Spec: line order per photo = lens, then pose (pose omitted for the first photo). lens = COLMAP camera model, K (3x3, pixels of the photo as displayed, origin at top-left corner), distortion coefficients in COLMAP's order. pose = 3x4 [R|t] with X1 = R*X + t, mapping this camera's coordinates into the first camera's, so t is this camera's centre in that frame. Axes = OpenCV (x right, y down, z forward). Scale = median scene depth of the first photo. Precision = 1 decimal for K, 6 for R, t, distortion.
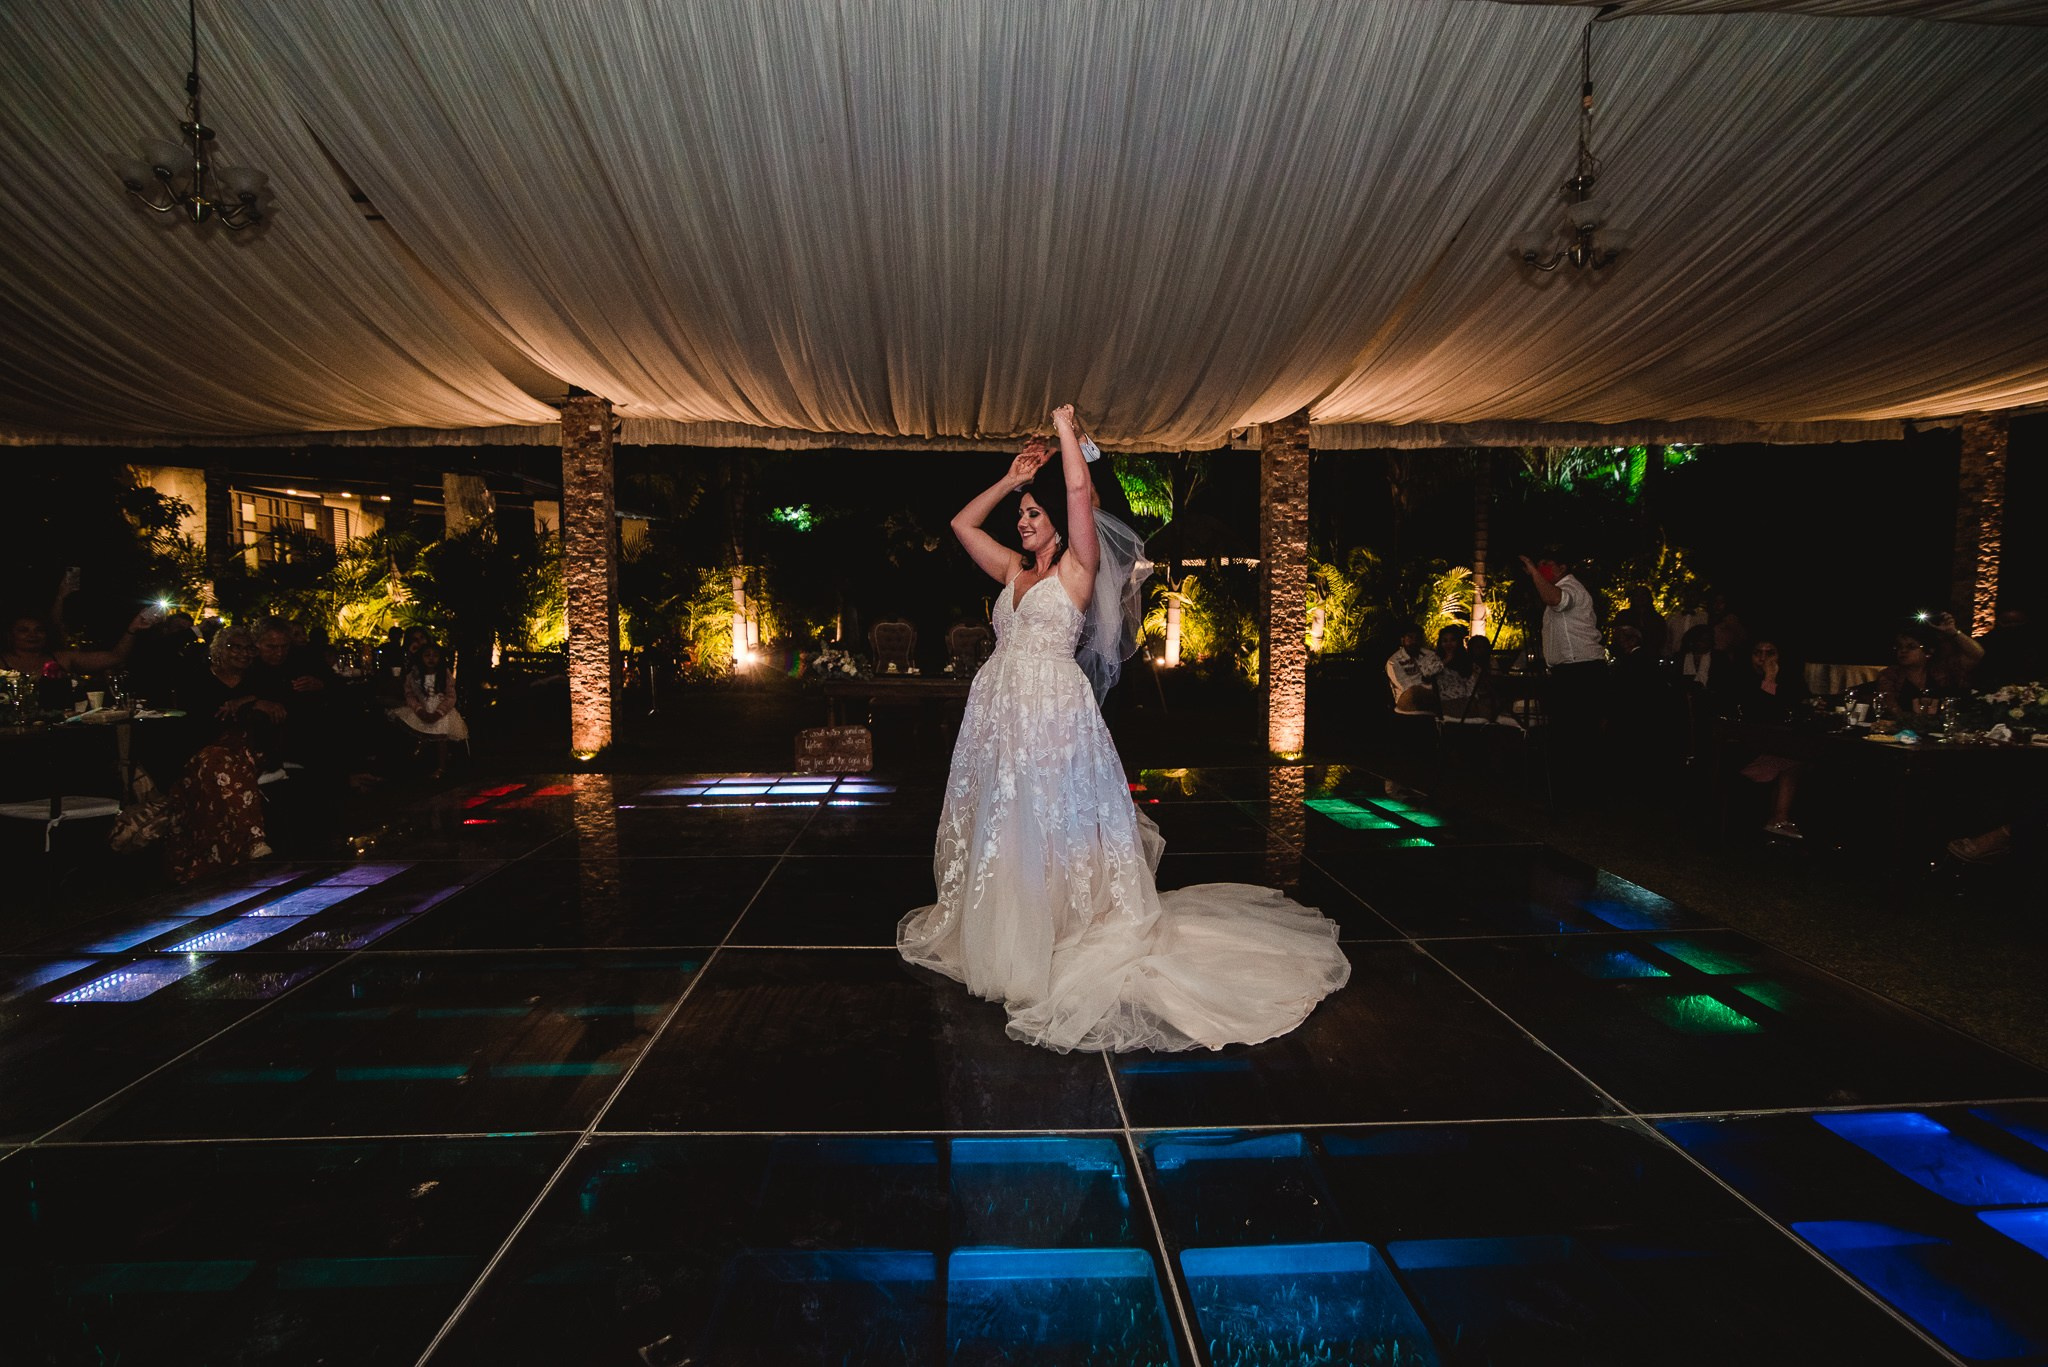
lens RADIAL K [[997.6, 0, 1018.1], [0, 997.6, 692.9], [0, 0, 1]] dist [-0.014803, 0.002337]
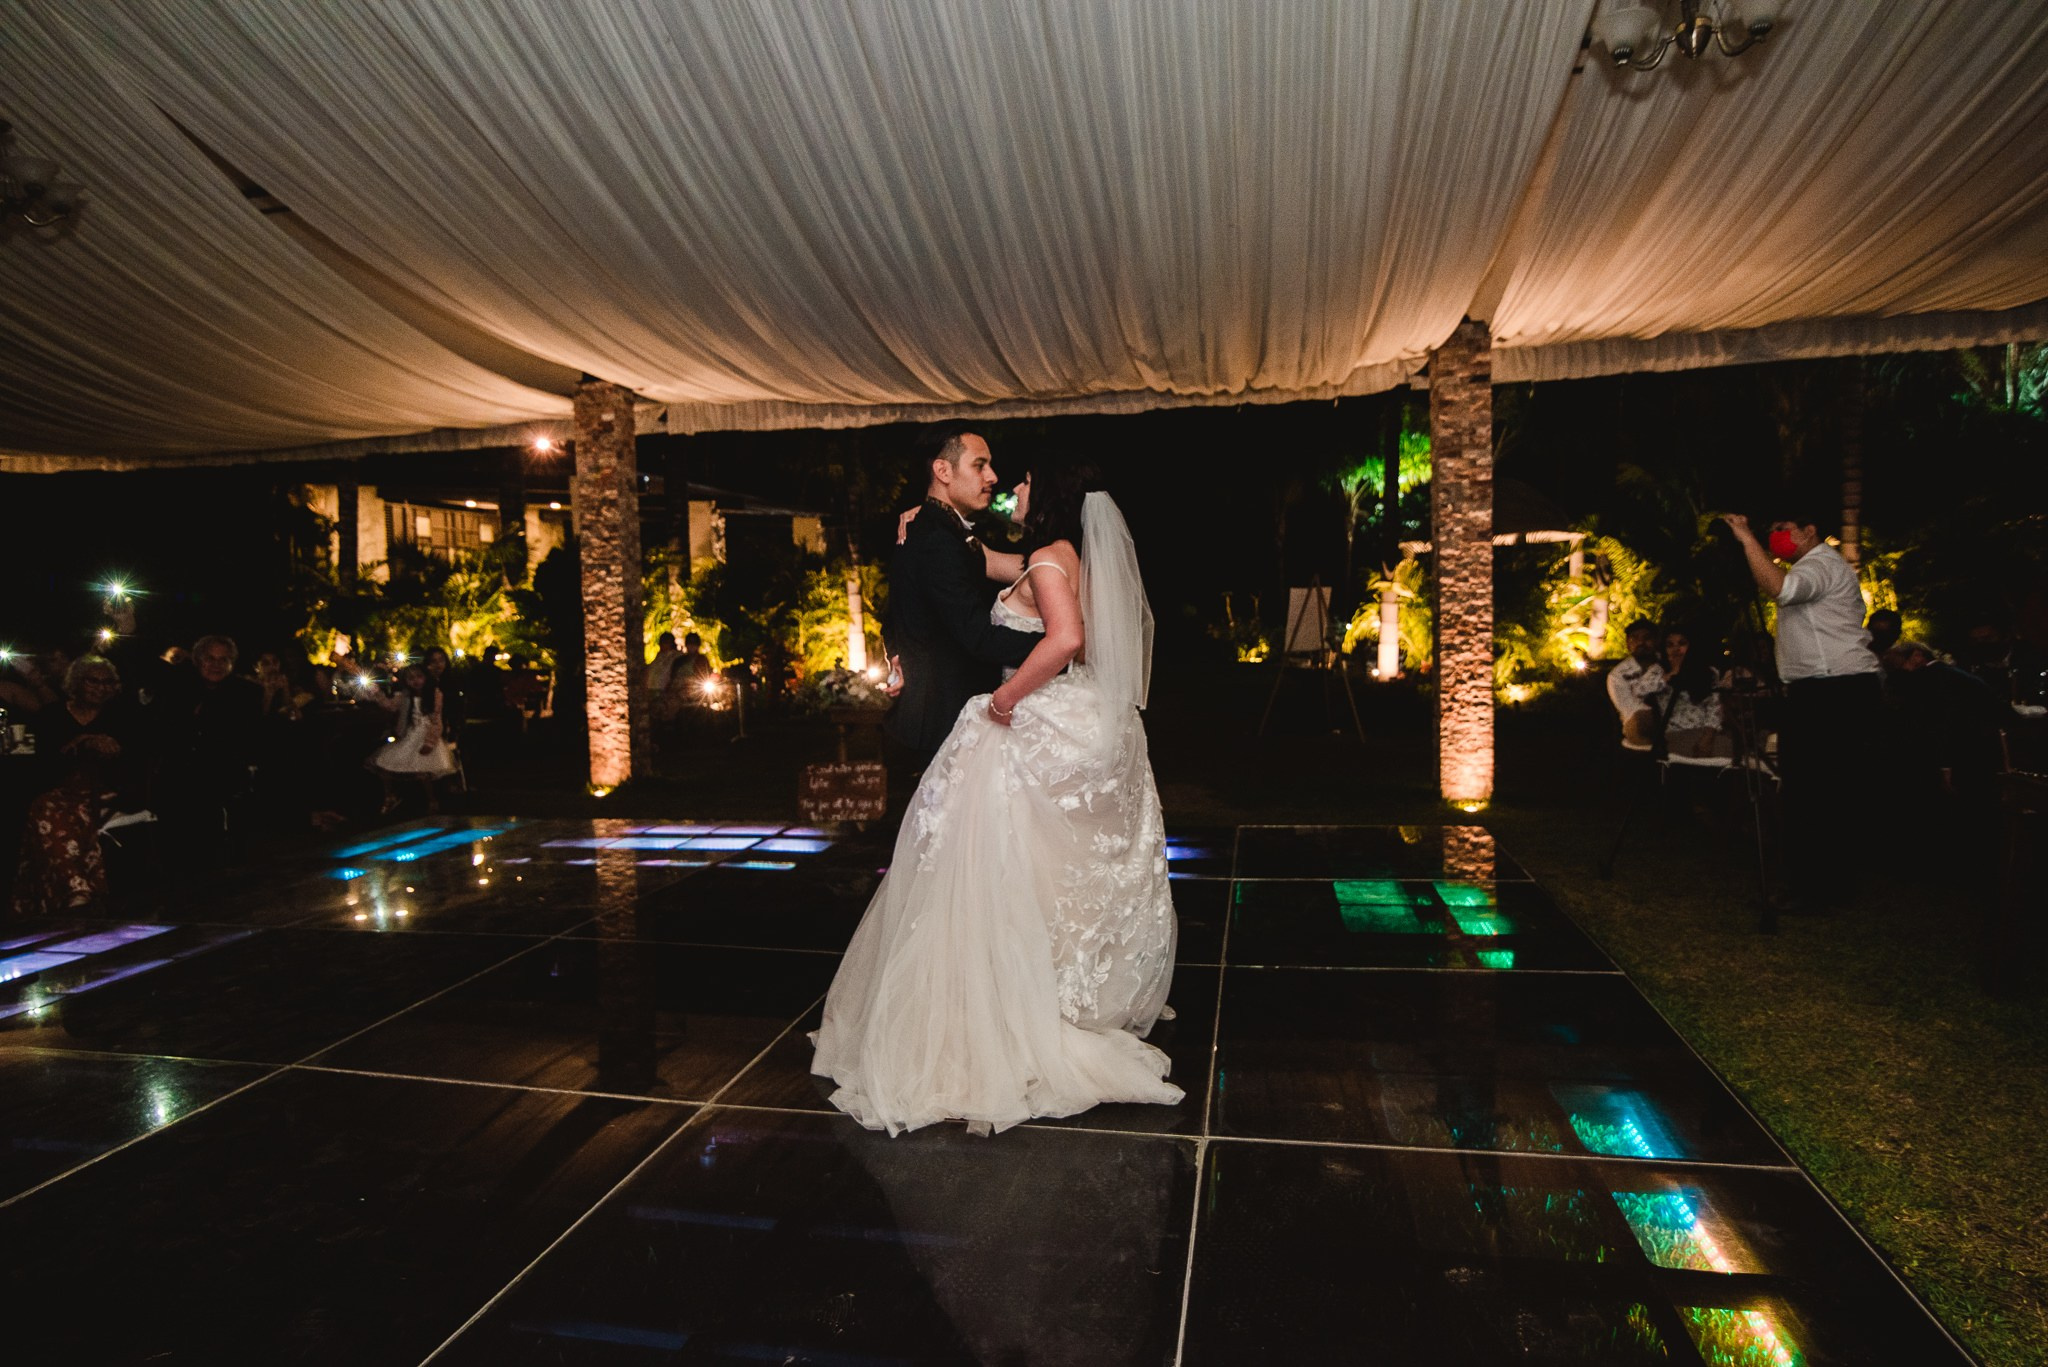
lens RADIAL K [[1174.8, 0, 1014.8], [0, 1174.8, 692.7], [0, 0, 1]] dist [-0.006048, 0.001949]
pose [[0.966327, -0.005741, -0.257252, 0.181258], [0.002644, 0.999920, -0.012383, -0.009471], [0.257302, 0.011286, 0.966265, 0.093468]]
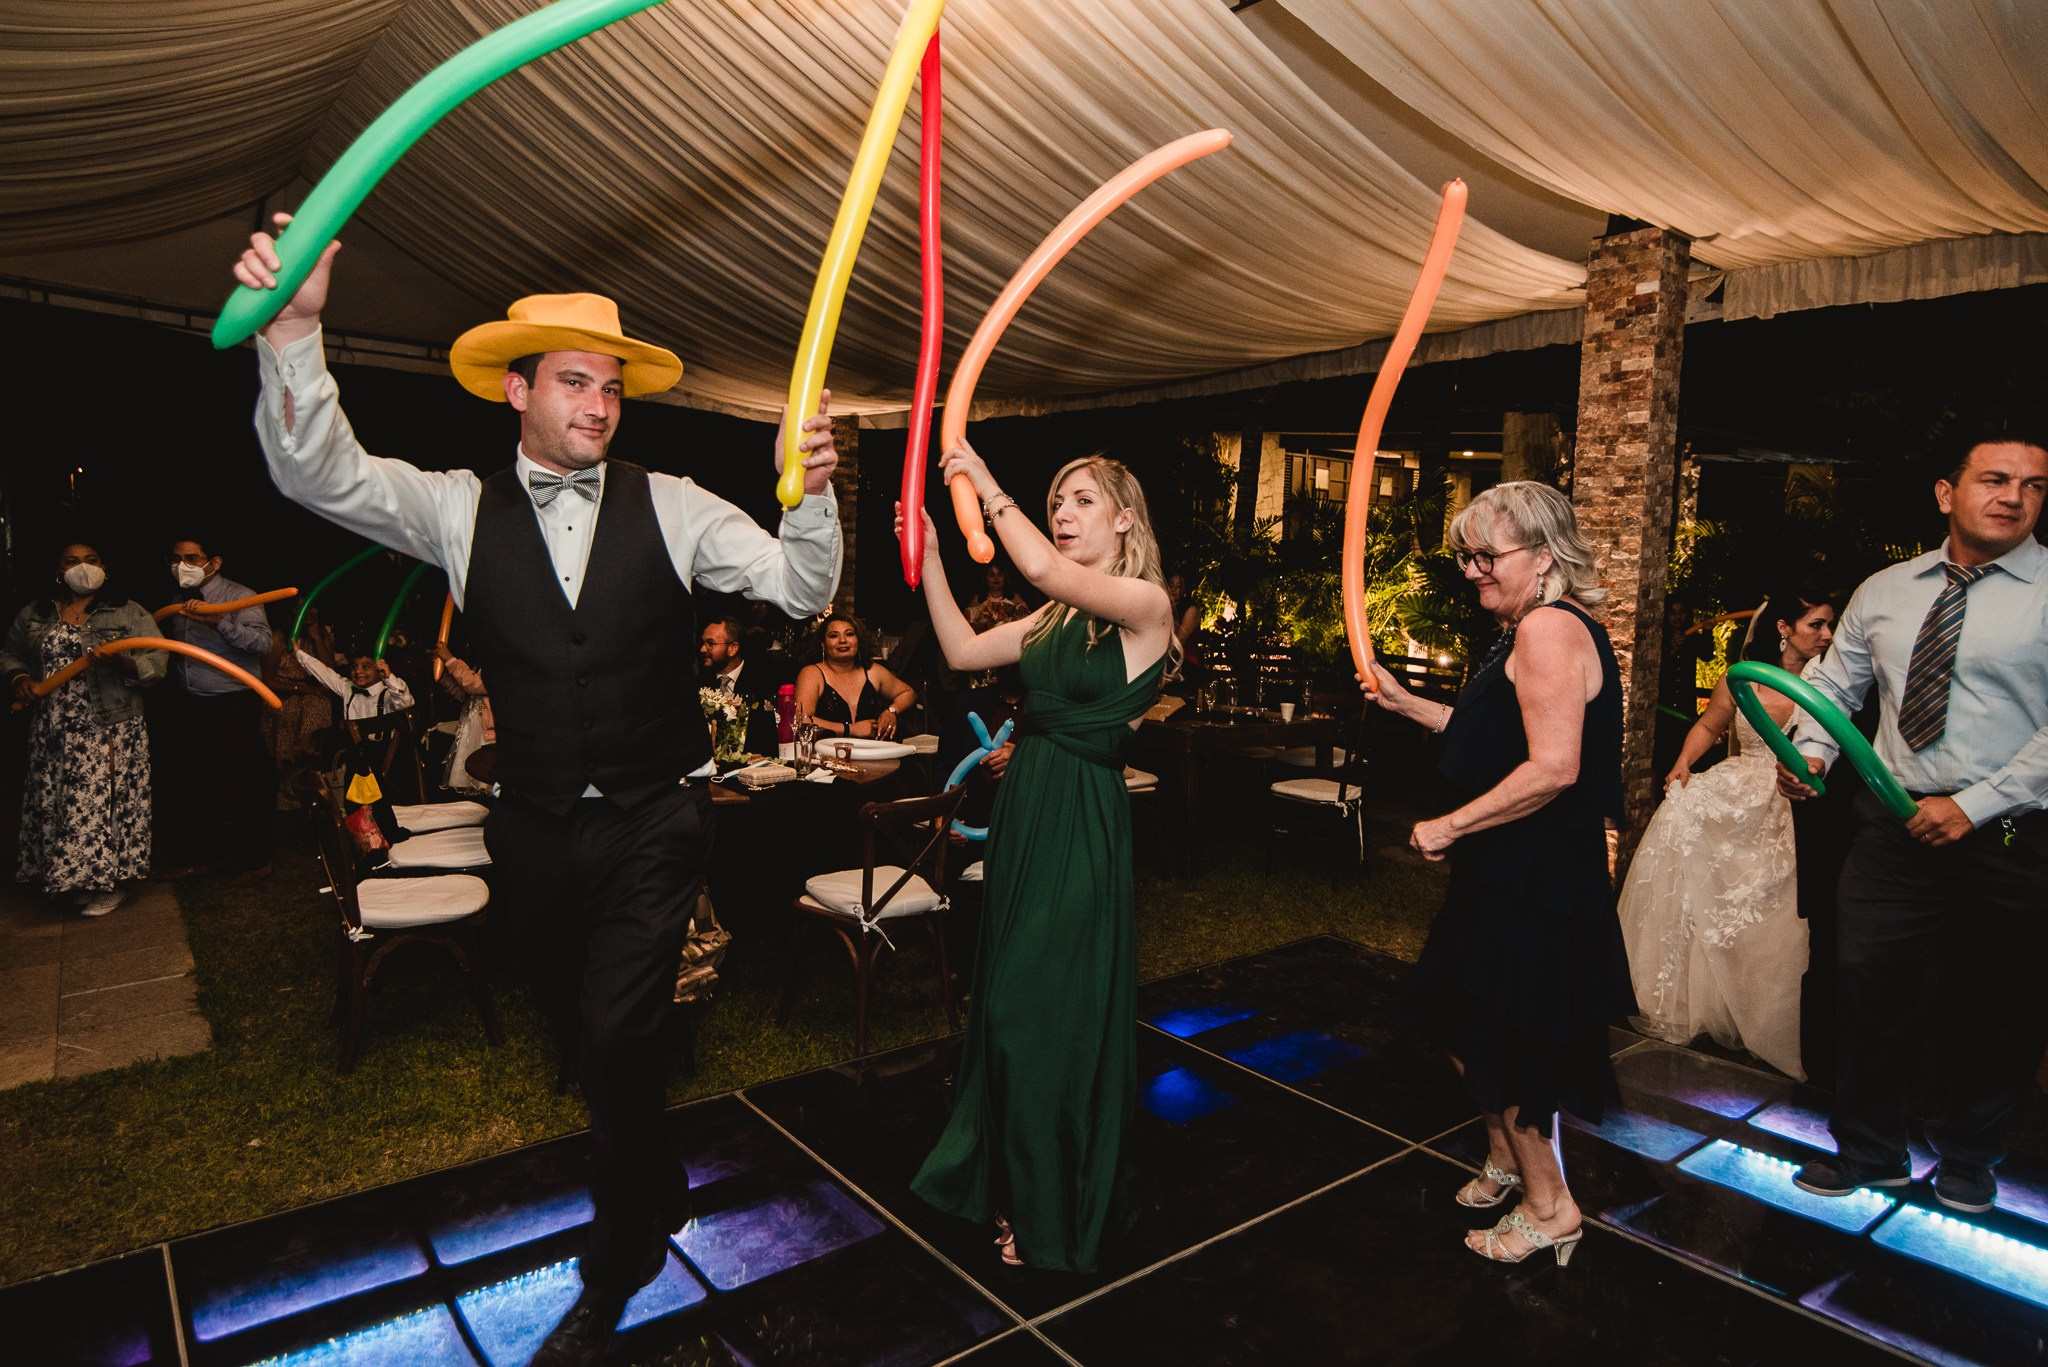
lens RADIAL K [[1230.8, 0, 1017.1], [0, 1230.8, 693.6], [0, 0, 1]] dist [-0.008883, 0.004639]
pose [[0.578440, 0.095801, -0.810080, -0.067599], [-0.093451, 0.994324, 0.050862, -0.052169], [0.810354, 0.046282, 0.584110, 0.347798]]
